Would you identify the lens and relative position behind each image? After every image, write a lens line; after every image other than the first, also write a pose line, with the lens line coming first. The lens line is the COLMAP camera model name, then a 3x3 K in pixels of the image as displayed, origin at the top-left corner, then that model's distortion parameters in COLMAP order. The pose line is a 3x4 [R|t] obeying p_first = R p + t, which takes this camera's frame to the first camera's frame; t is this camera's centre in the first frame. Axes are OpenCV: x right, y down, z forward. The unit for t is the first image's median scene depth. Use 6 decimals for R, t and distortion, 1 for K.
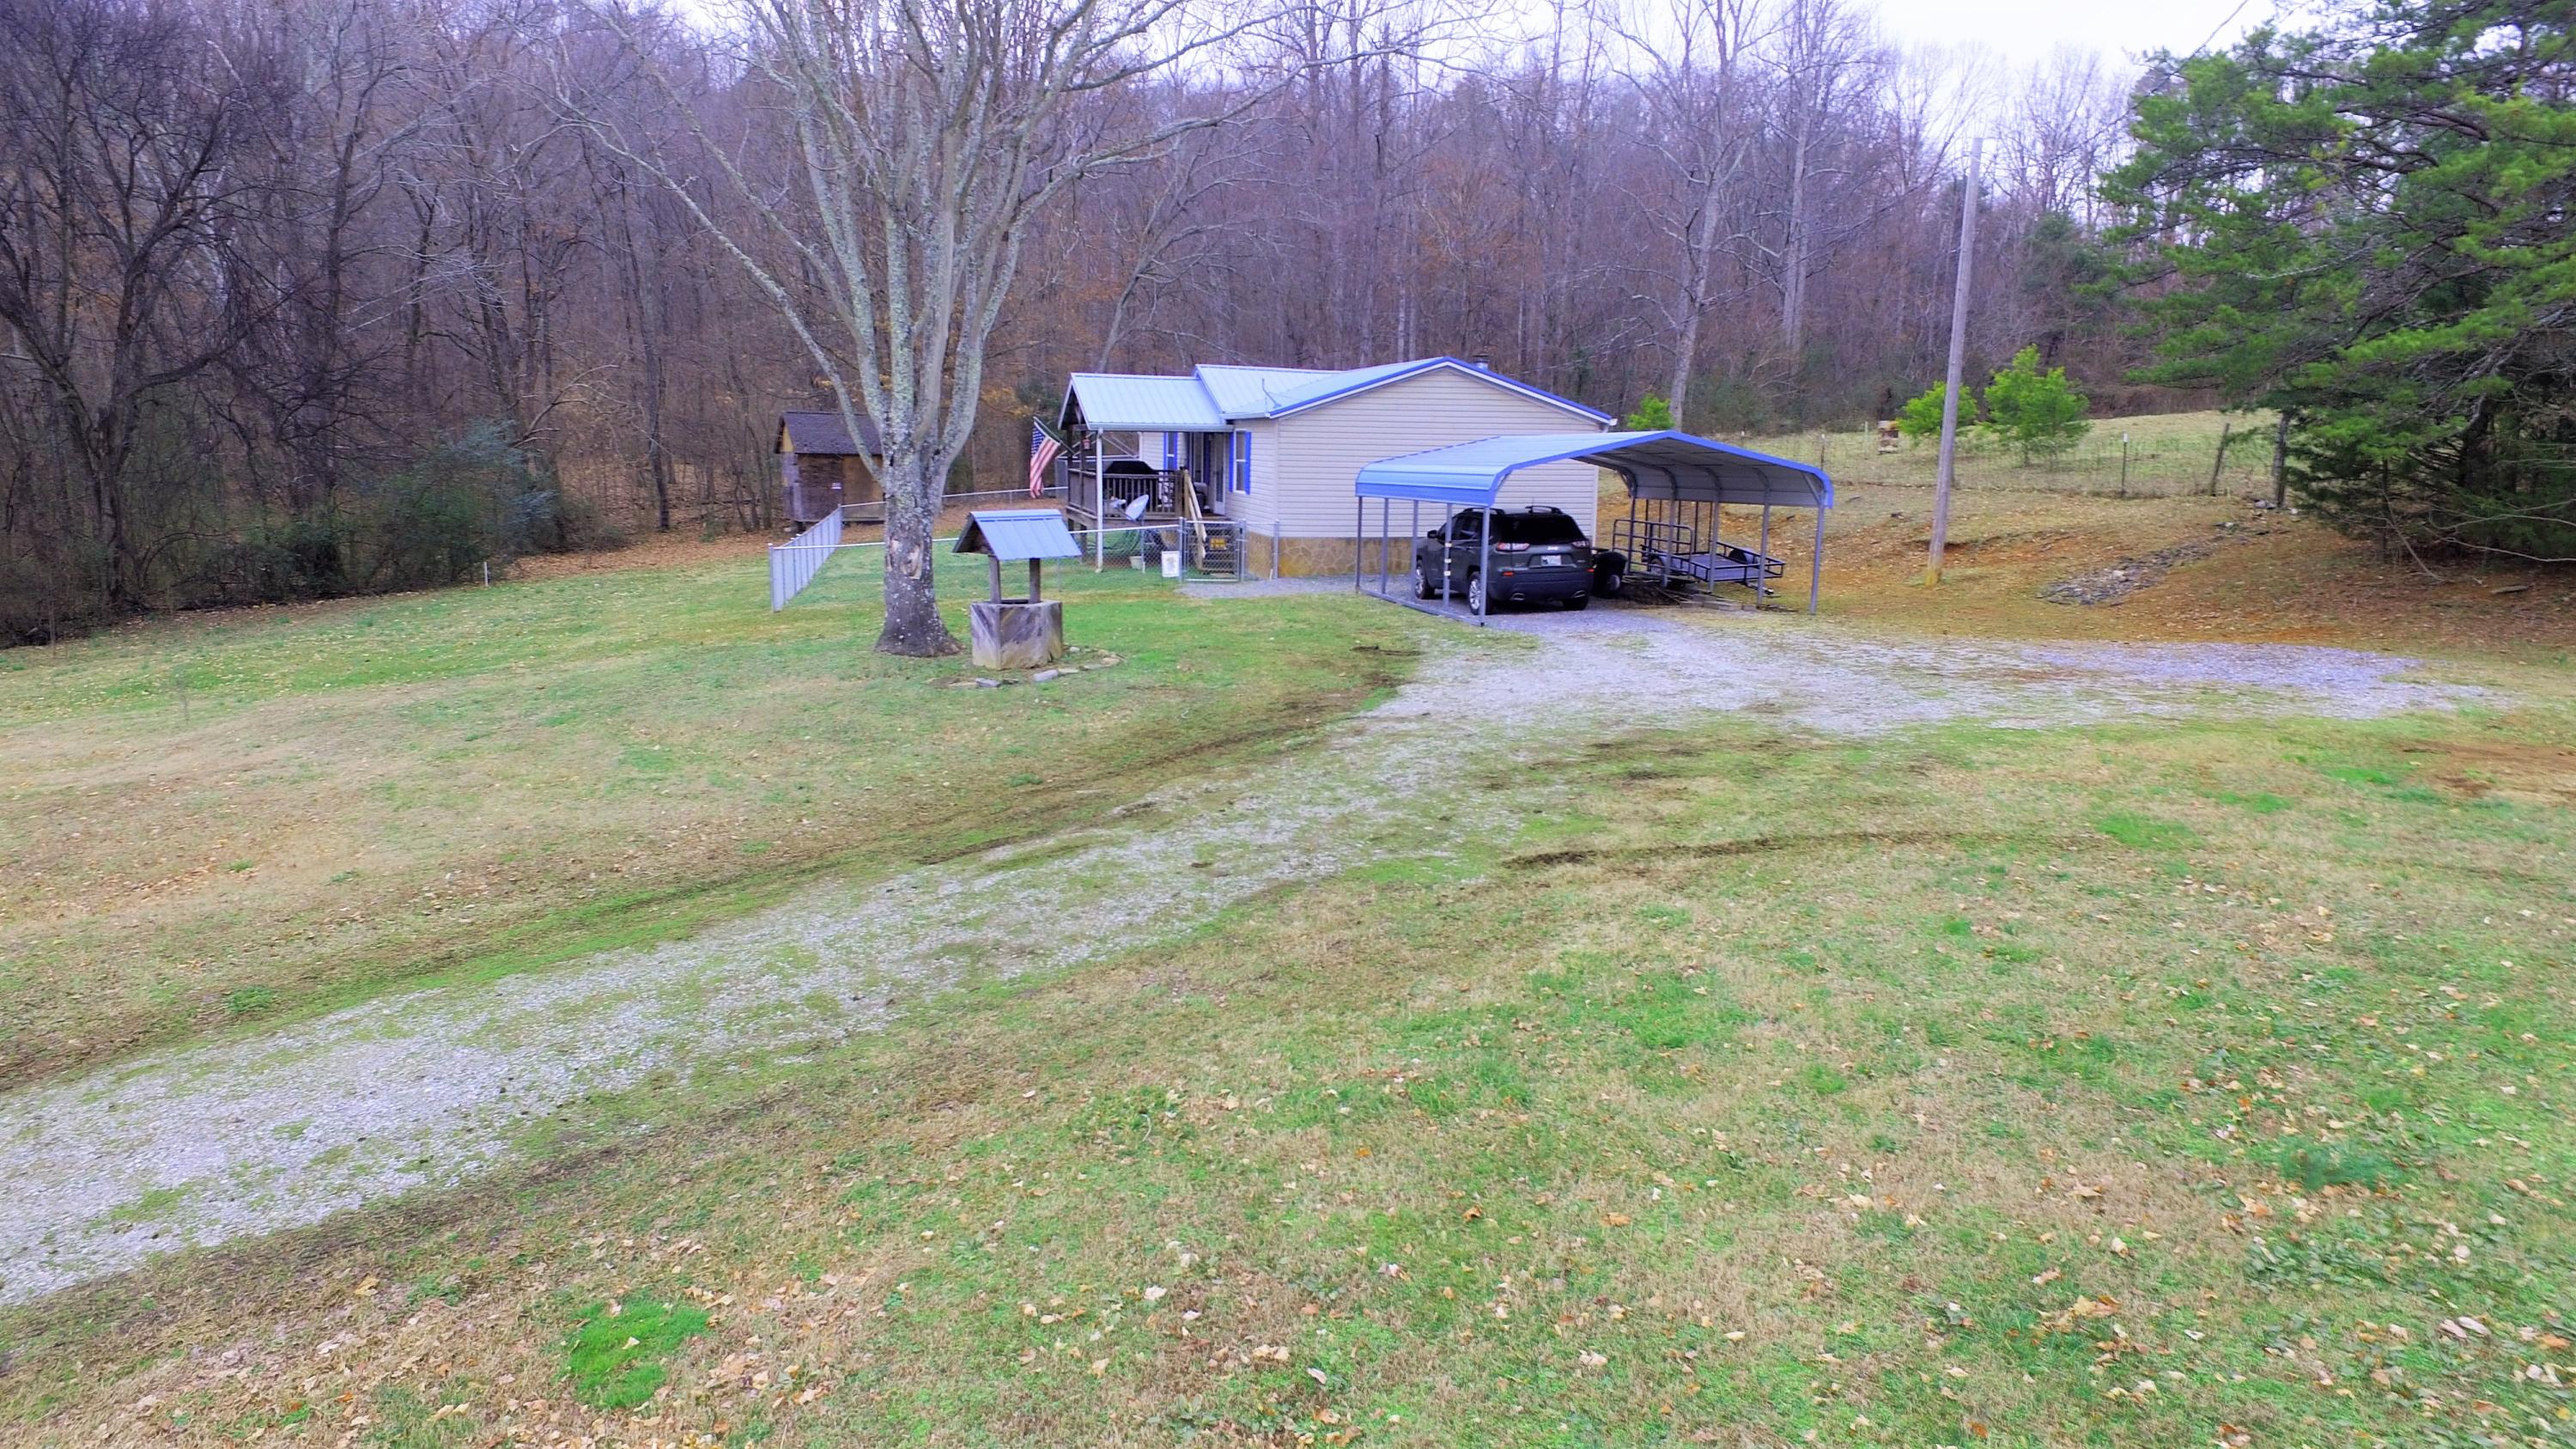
lens RADIAL K [[1505.7, 0, 1290.6], [0, 1505.7, 719.2], [0, 0, 1]] dist [-0.007069, 0.008788]
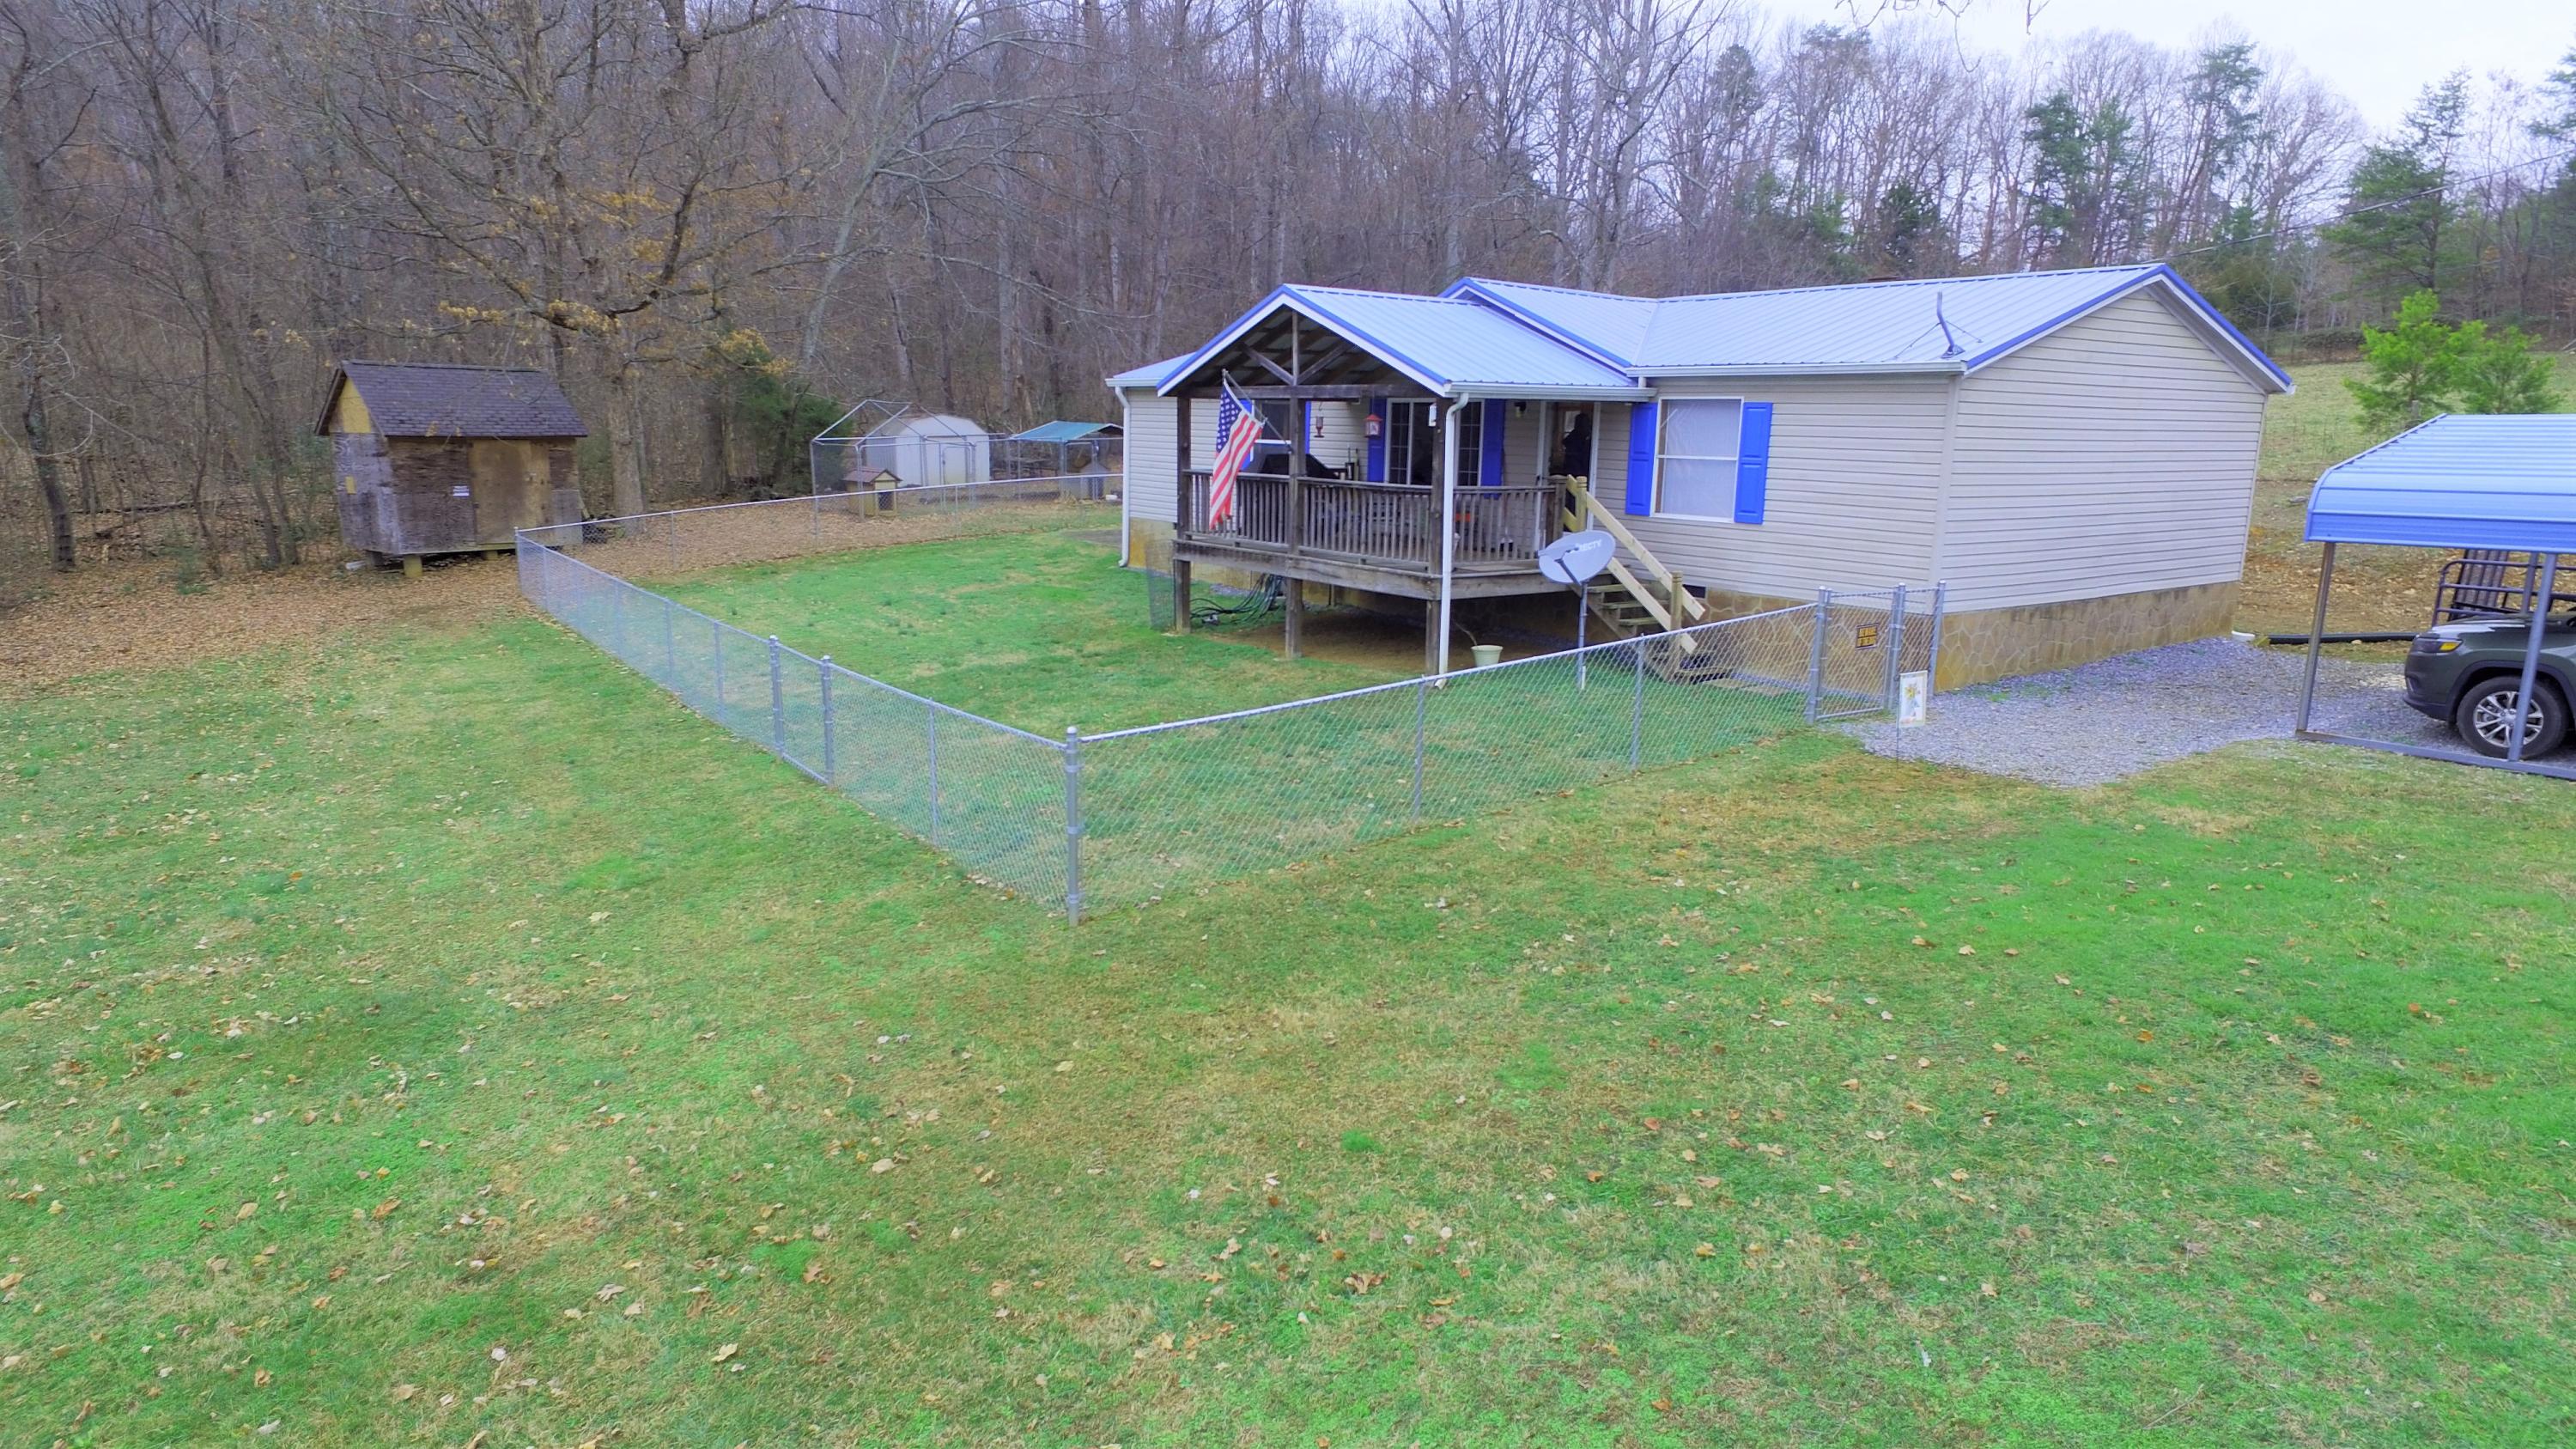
lens RADIAL K [[1505.7, 0, 1291.2], [0, 1505.7, 730.5], [0, 0, 1]] dist [-0.007069, 0.008788]
pose [[0.933492, -0.072409, 0.351212, -0.211974], [0.063349, 0.997297, 0.037238, -0.063291], [-0.352959, -0.012512, 0.935555, 0.336771]]
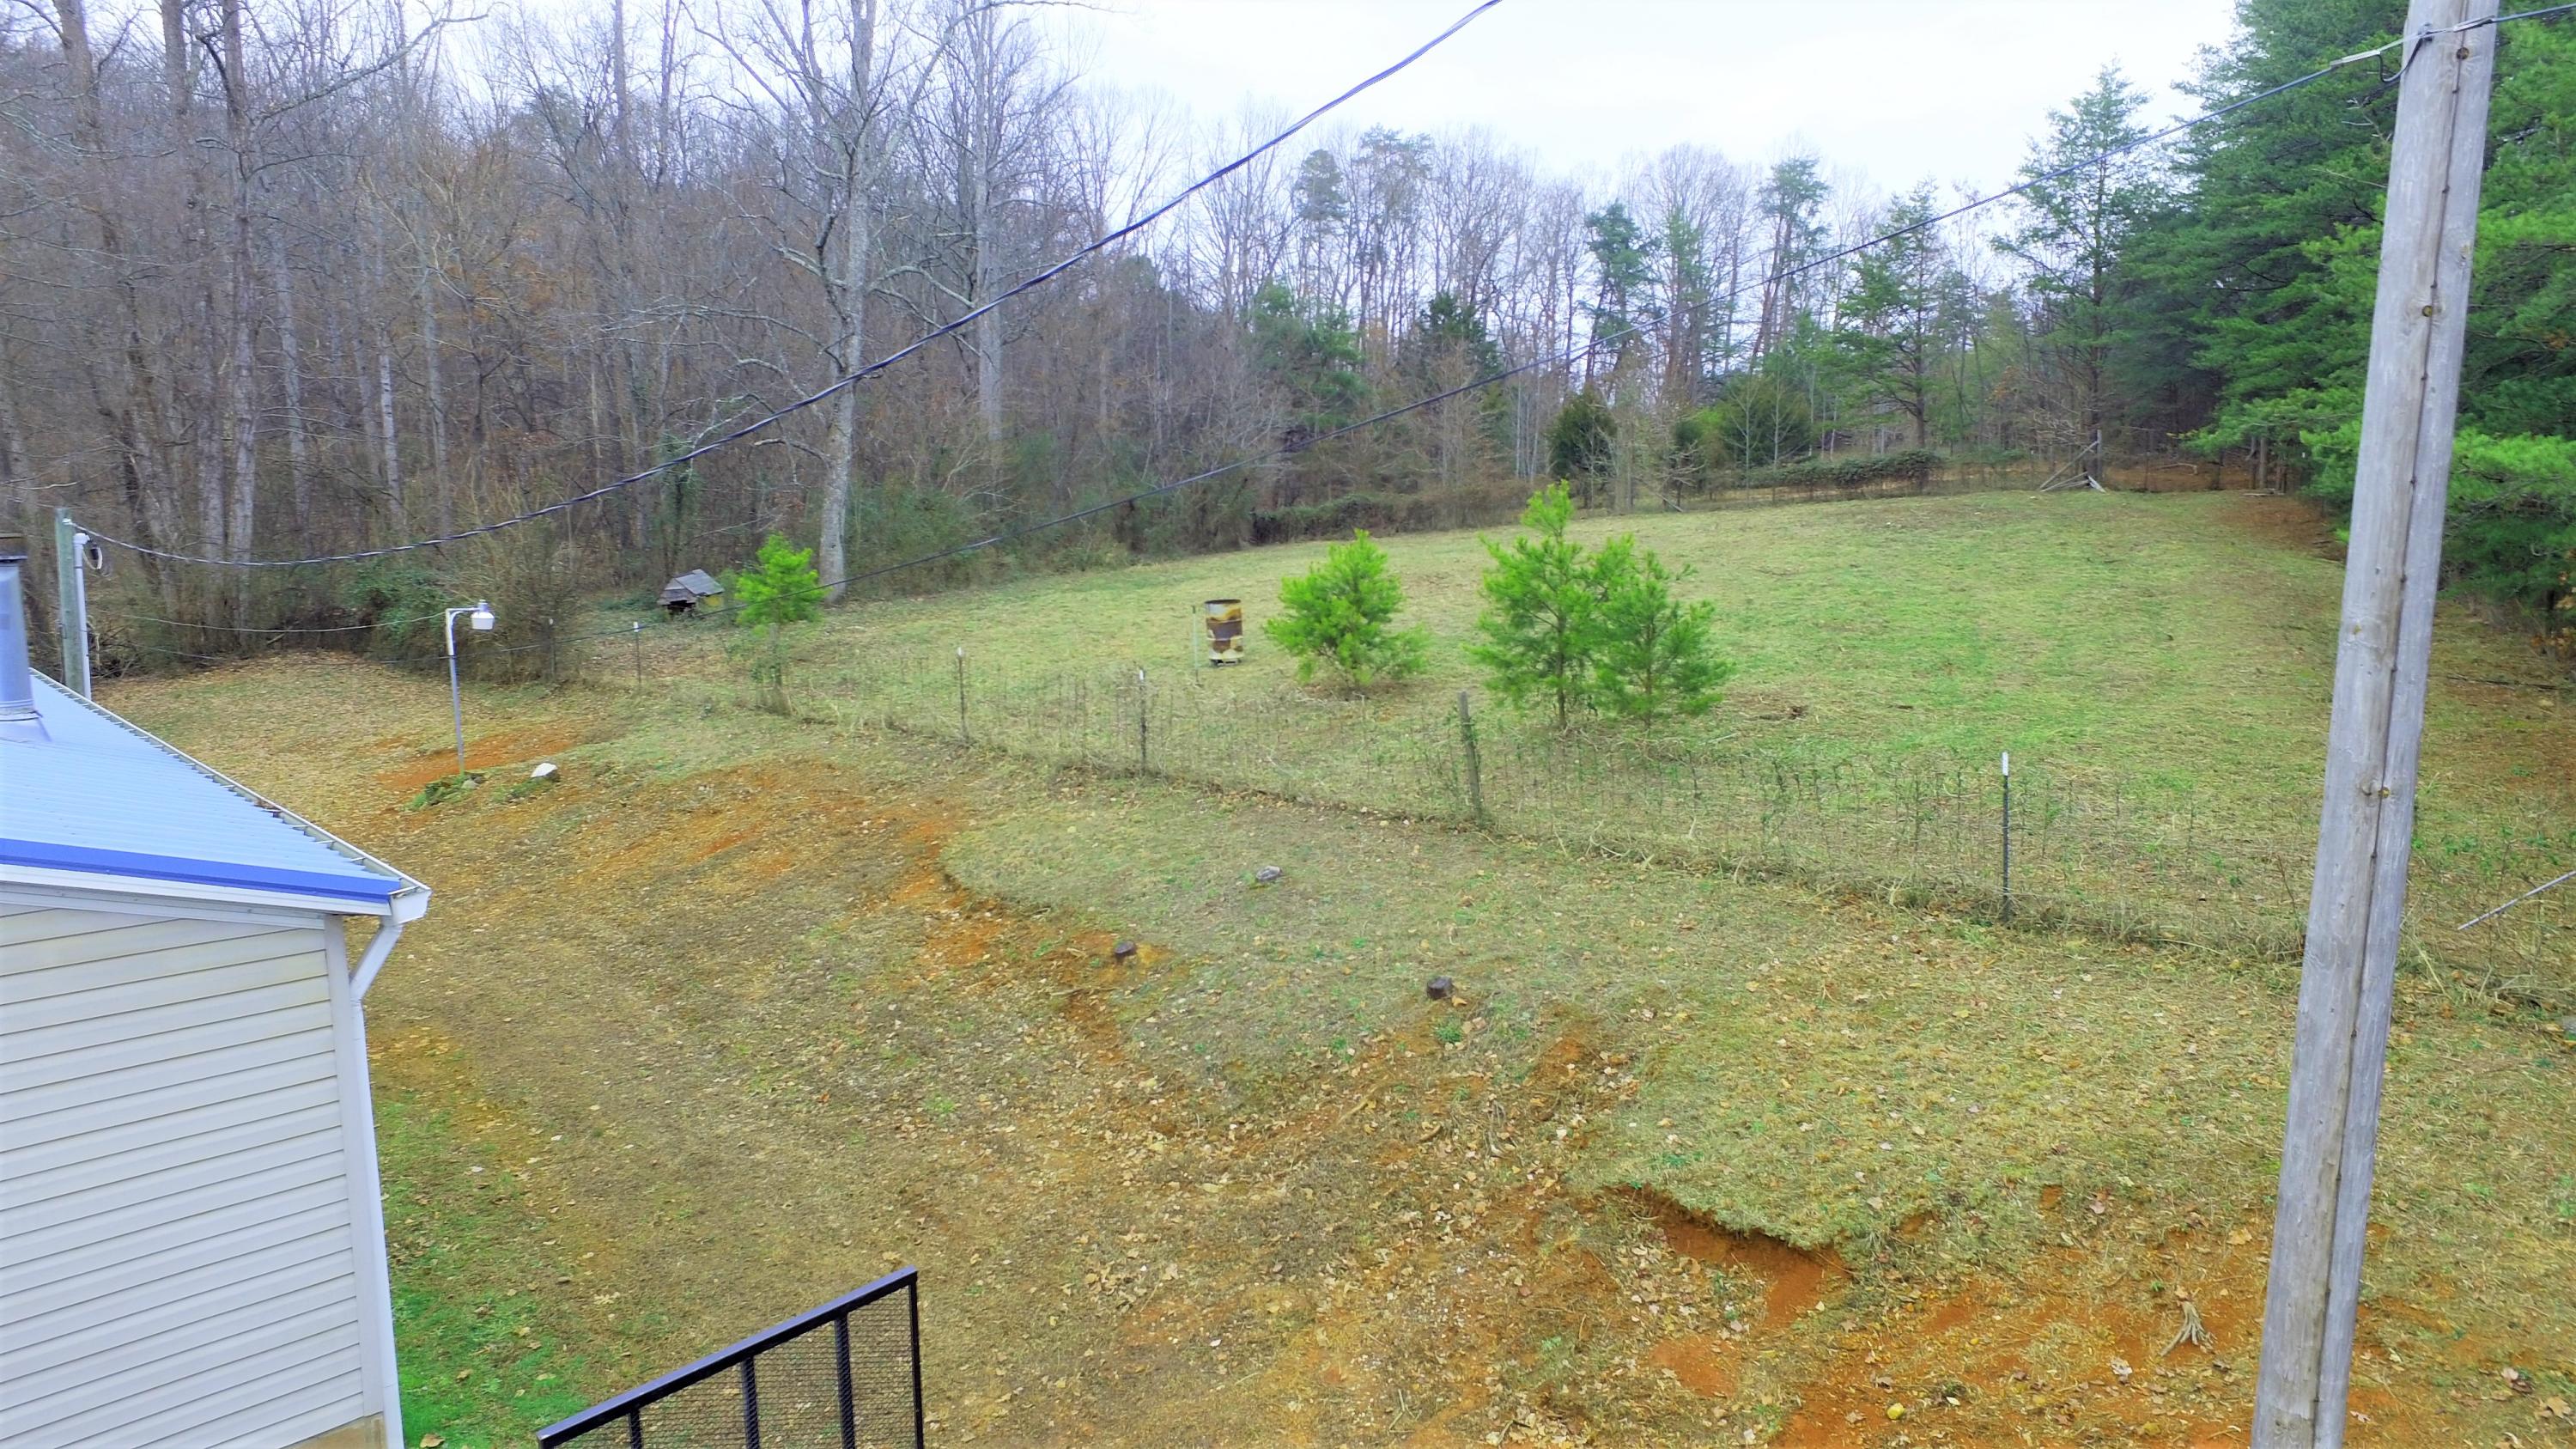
lens RADIAL K [[1505.7, 0, 1295.8], [0, 1505.7, 724.7], [0, 0, 1]] dist [-0.007069, 0.008788]
pose [[0.865799, -0.082166, 0.493599, 0.127048], [0.103439, 0.994509, -0.015889, -0.119060], [-0.489583, 0.064814, 0.869544, 0.434846]]
